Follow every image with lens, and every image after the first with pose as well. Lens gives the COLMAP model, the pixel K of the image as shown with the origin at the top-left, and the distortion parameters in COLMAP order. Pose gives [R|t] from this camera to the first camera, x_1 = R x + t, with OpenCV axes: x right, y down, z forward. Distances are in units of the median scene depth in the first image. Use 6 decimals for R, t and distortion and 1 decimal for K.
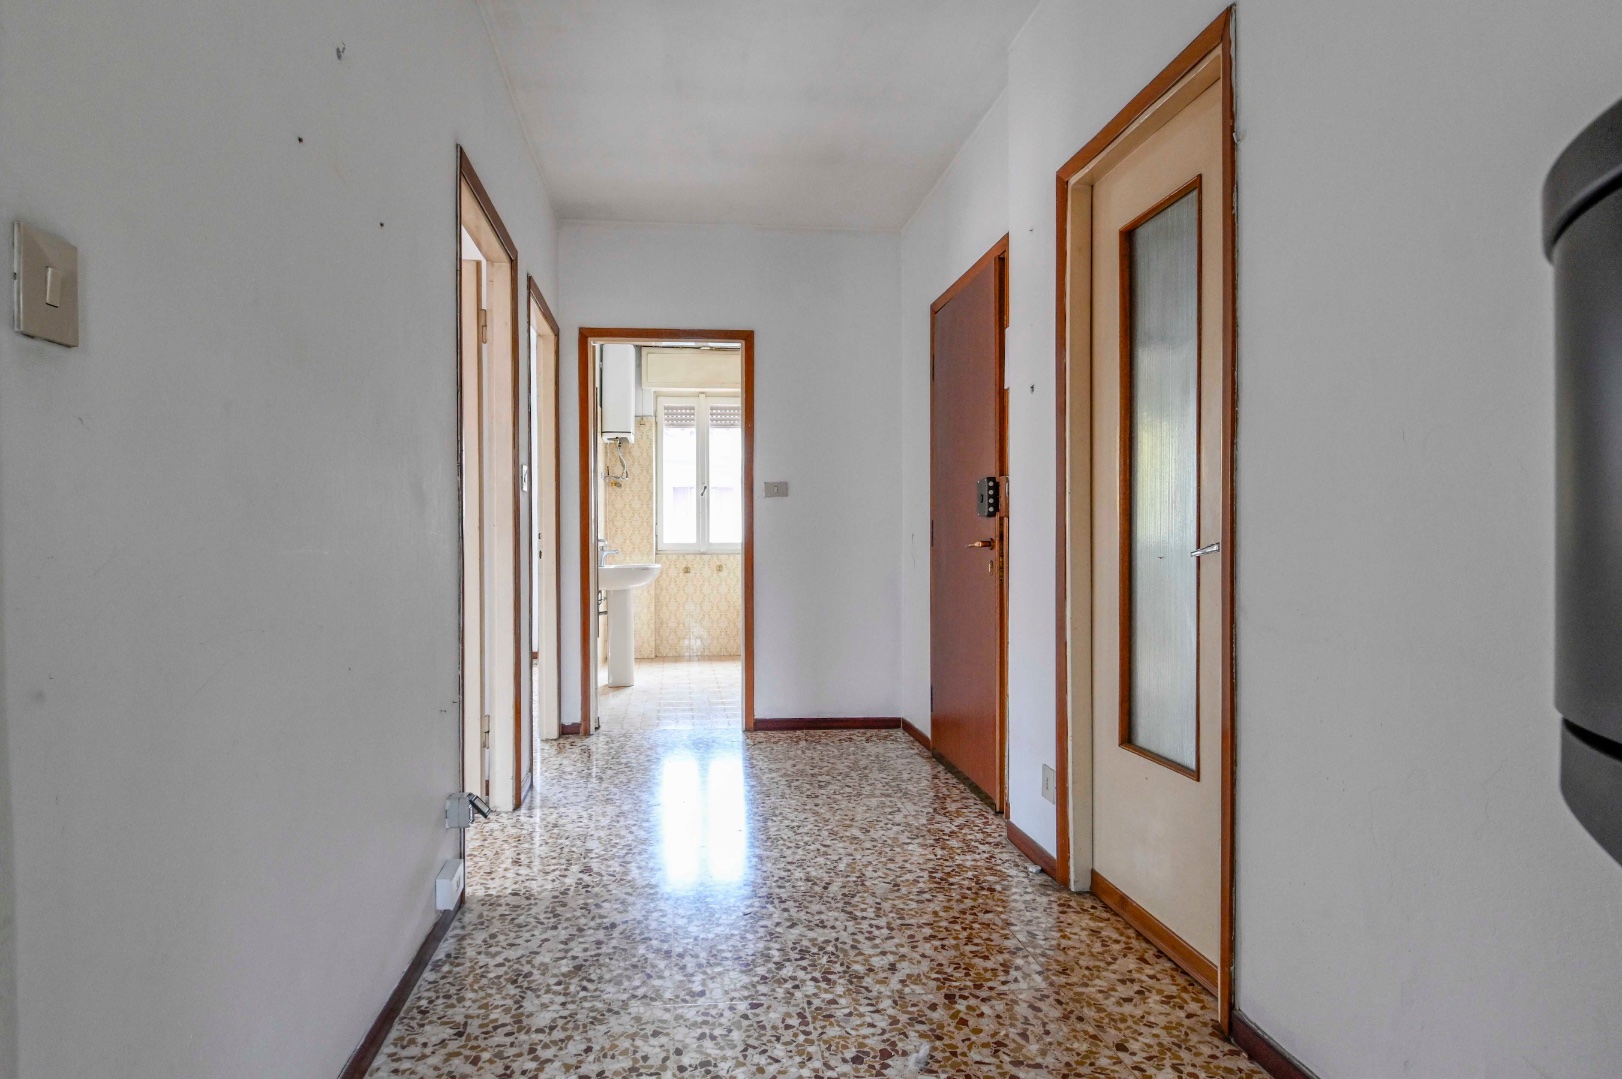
lens RADIAL K [[842.9, 0, 810.1], [0, 842.9, 546.4], [0, 0, 1]] dist [0.029613, -0.024548]
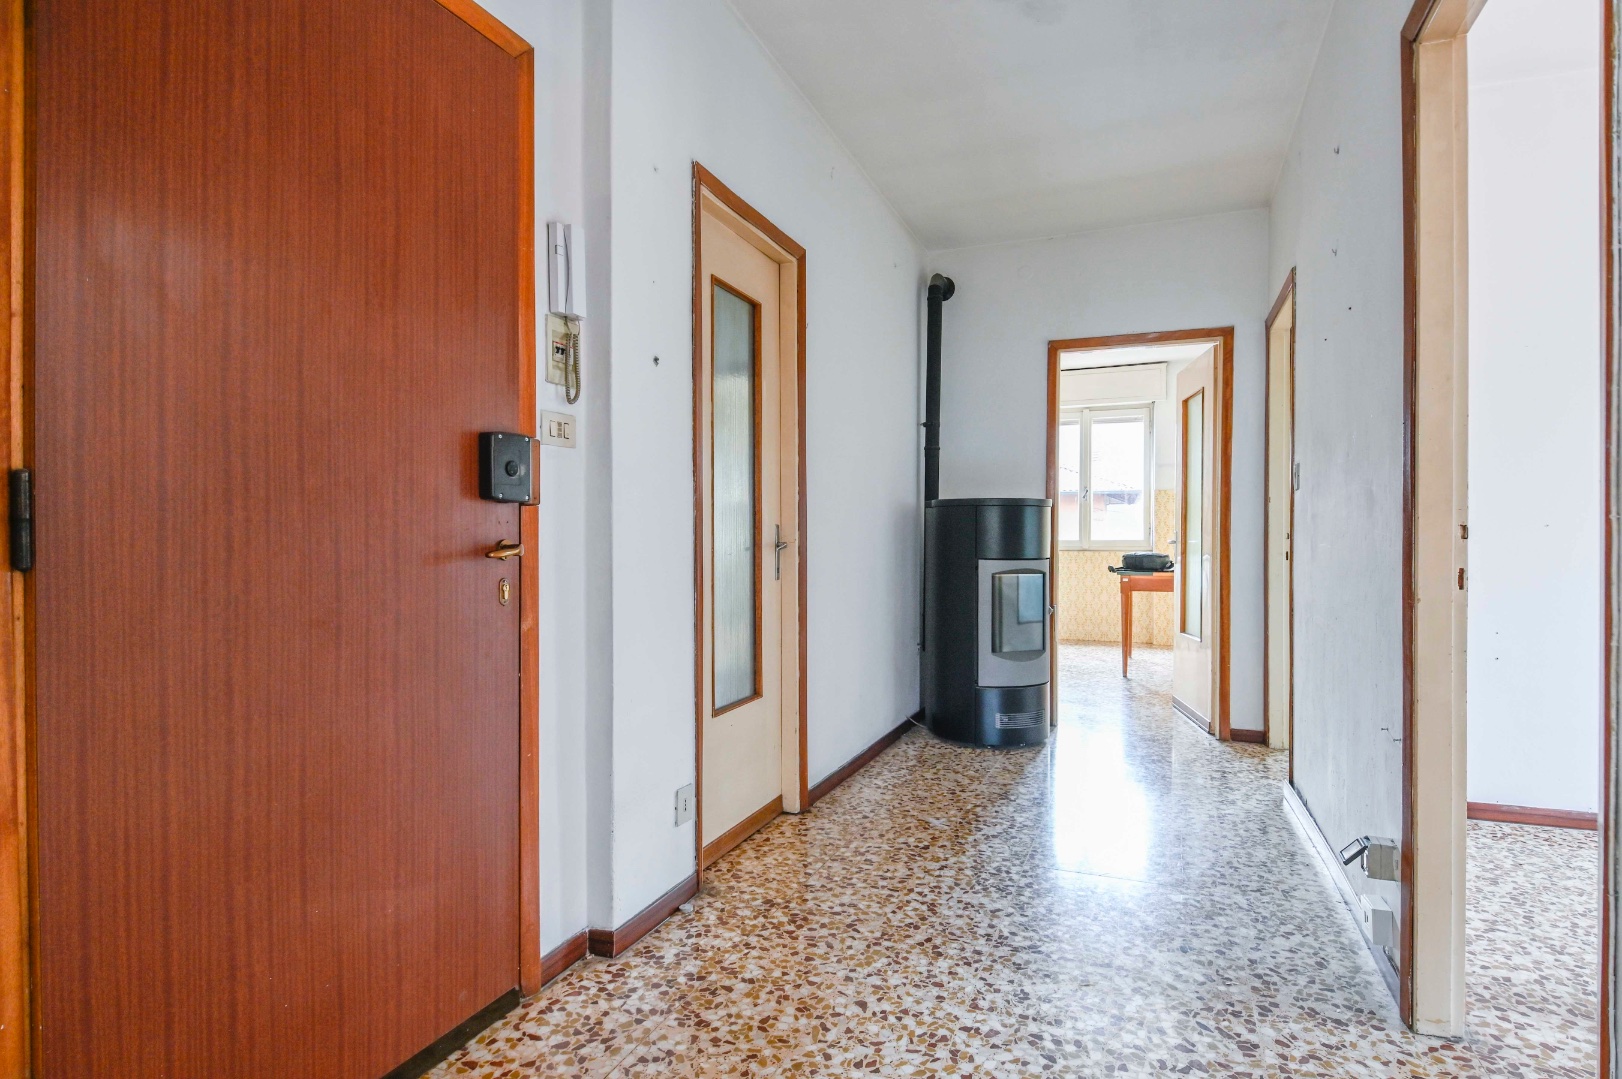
lens RADIAL K [[842.9, 0, 810.1], [0, 842.9, 546.4], [0, 0, 1]] dist [0.029613, -0.024548]
pose [[-0.851748, -0.002049, 0.523947, -0.347365], [0.007238, 0.999851, 0.015677, -0.014134], [-0.523901, 0.017146, -0.851607, 1.876640]]
